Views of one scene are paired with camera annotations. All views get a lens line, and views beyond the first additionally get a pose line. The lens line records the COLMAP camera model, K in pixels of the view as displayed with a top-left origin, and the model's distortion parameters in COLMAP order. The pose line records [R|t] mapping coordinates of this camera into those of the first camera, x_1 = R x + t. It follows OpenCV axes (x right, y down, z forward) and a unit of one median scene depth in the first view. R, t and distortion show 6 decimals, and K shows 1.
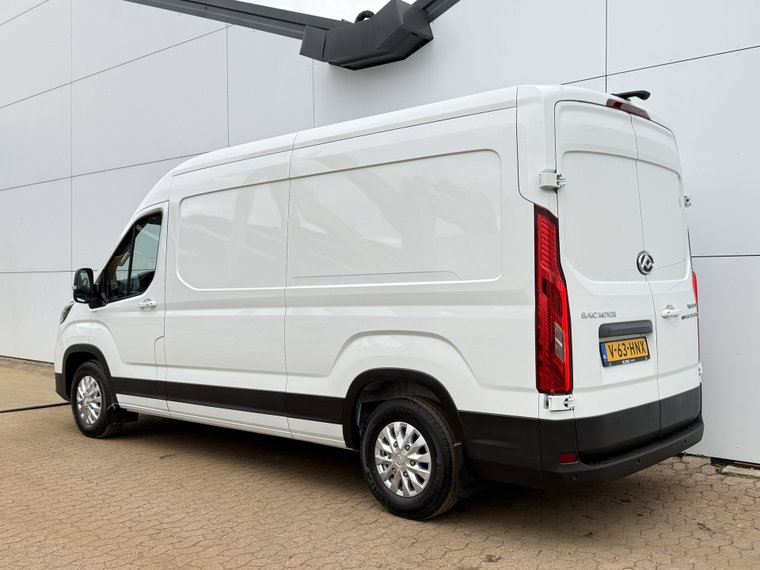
lens RADIAL K [[789.8, 0, 380.0], [0, 789.8, 285.0], [0, 0, 1]] dist [-0.015336, 0.004402]
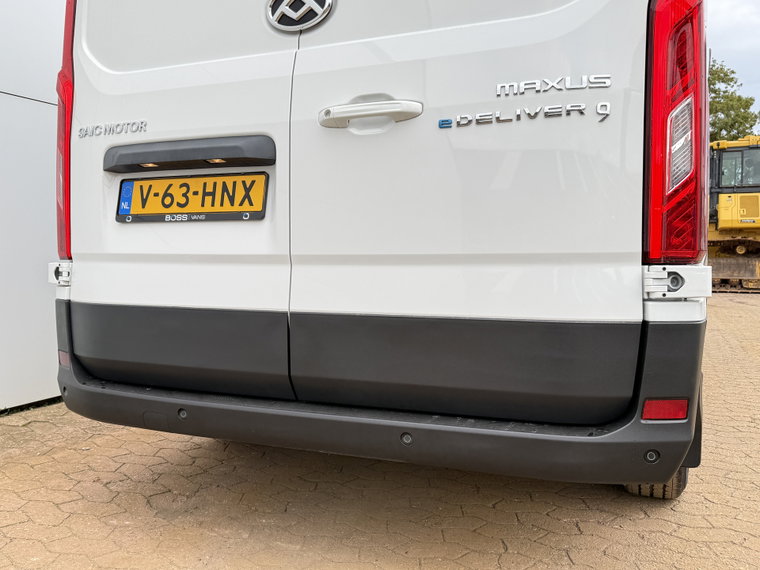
lens RADIAL K [[497.0, 0, 380.0], [0, 497.0, 285.0], [0, 0, 1]] dist [0.039279, -0.001798]
pose [[0.414510, 0.088461, -0.905735, 0.653720], [-0.006513, 0.995527, 0.094250, 0.106325], [0.910021, -0.033168, 0.413232, 0.956045]]
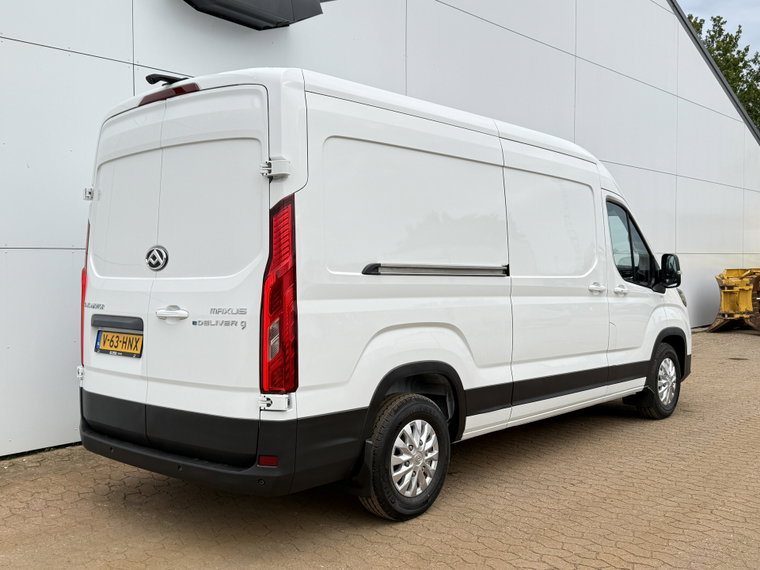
lens RADIAL K [[789.8, 0, 380.0], [0, 789.8, 285.0], [0, 0, 1]] dist [-0.015336, 0.004402]
pose [[0.042495, 0.032316, -0.998574, 1.340396], [0.001733, 0.999473, 0.032419, -0.026730], [0.999095, -0.003108, 0.042416, 1.275342]]
